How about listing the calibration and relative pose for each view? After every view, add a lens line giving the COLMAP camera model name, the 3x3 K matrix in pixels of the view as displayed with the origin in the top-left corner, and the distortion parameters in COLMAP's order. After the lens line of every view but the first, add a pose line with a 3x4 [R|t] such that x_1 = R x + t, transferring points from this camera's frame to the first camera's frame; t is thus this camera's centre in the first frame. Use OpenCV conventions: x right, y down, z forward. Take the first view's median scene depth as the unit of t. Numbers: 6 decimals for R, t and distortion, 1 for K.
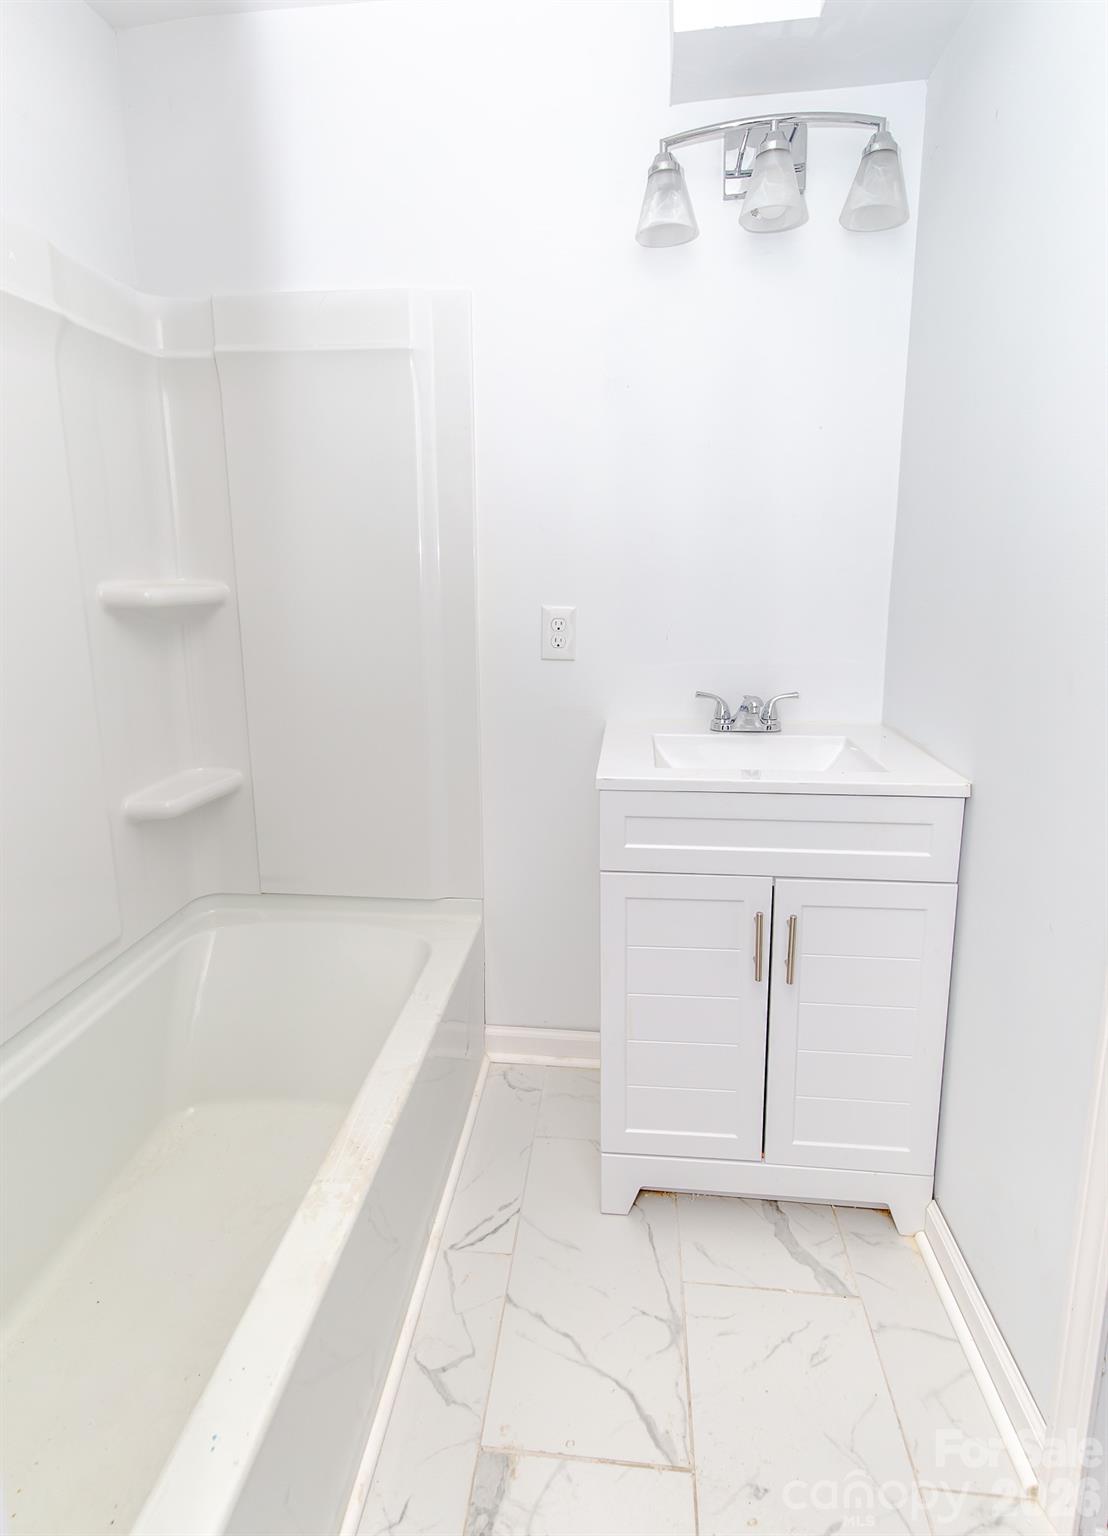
lens RADIAL K [[790.2, 0, 554.8], [0, 790.2, 709.2], [0, 0, 1]] dist [-0.000960, 0.000725]
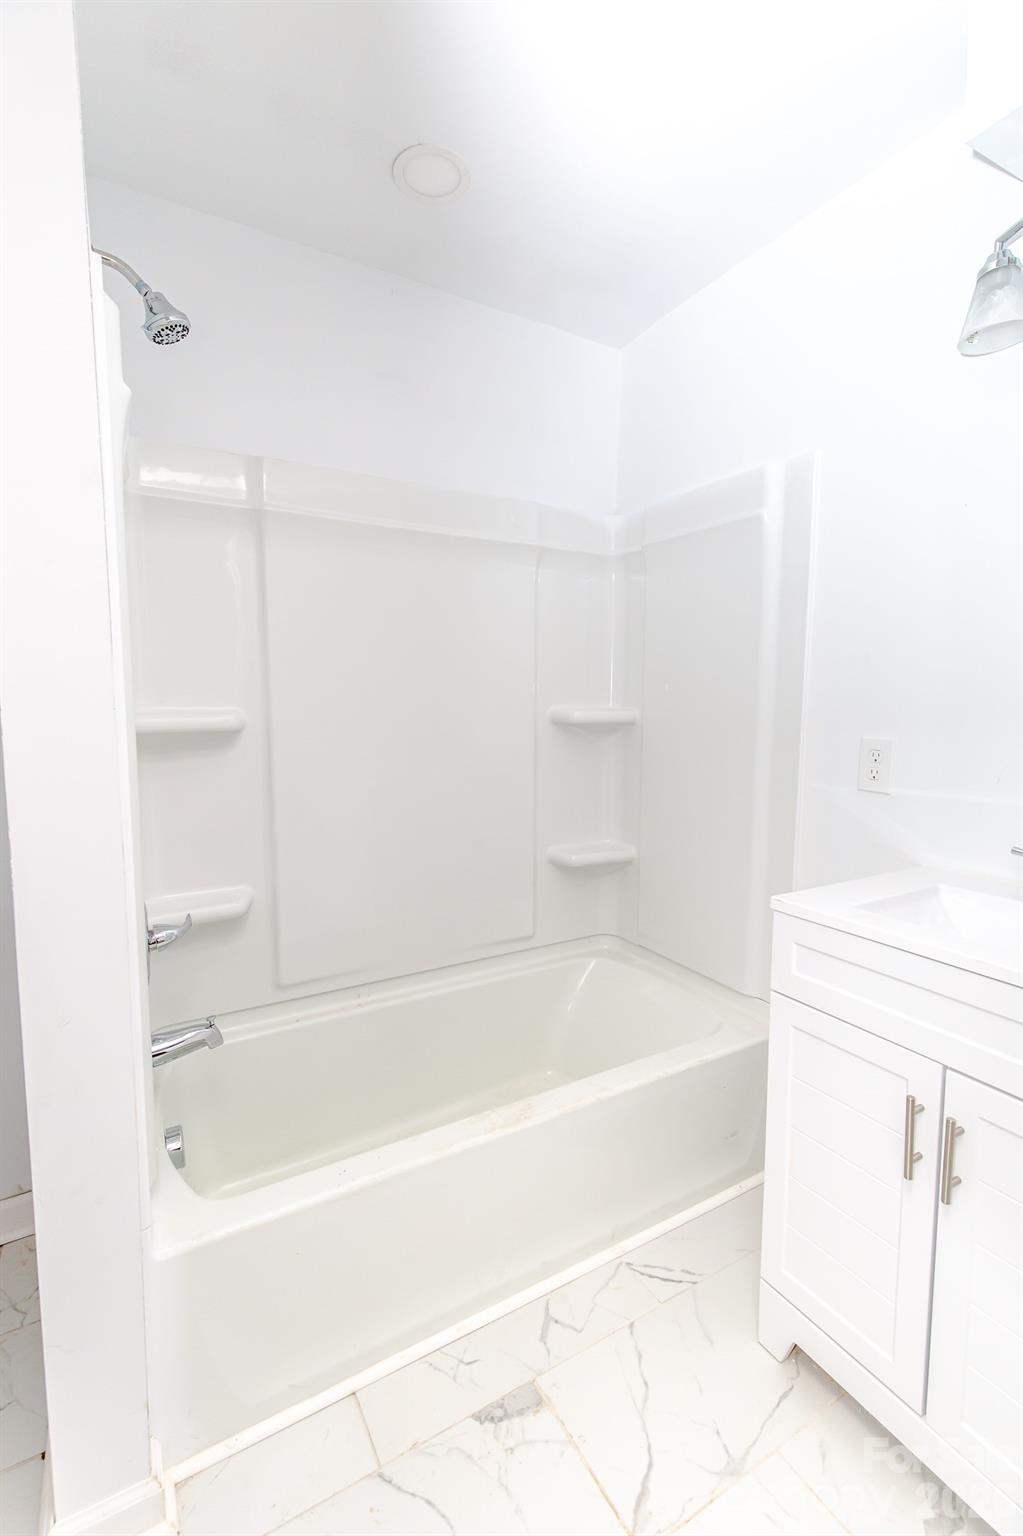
lens RADIAL K [[737.9, 0, 511.5], [0, 737.9, 768.0], [0, 0, 1]] dist [0.000325, -0.000425]
pose [[0.546768, 0.083279, -0.833133, 0.650698], [-0.150553, 0.988602, 0.000014, -0.030458], [0.823638, 0.125423, 0.553073, 0.151957]]
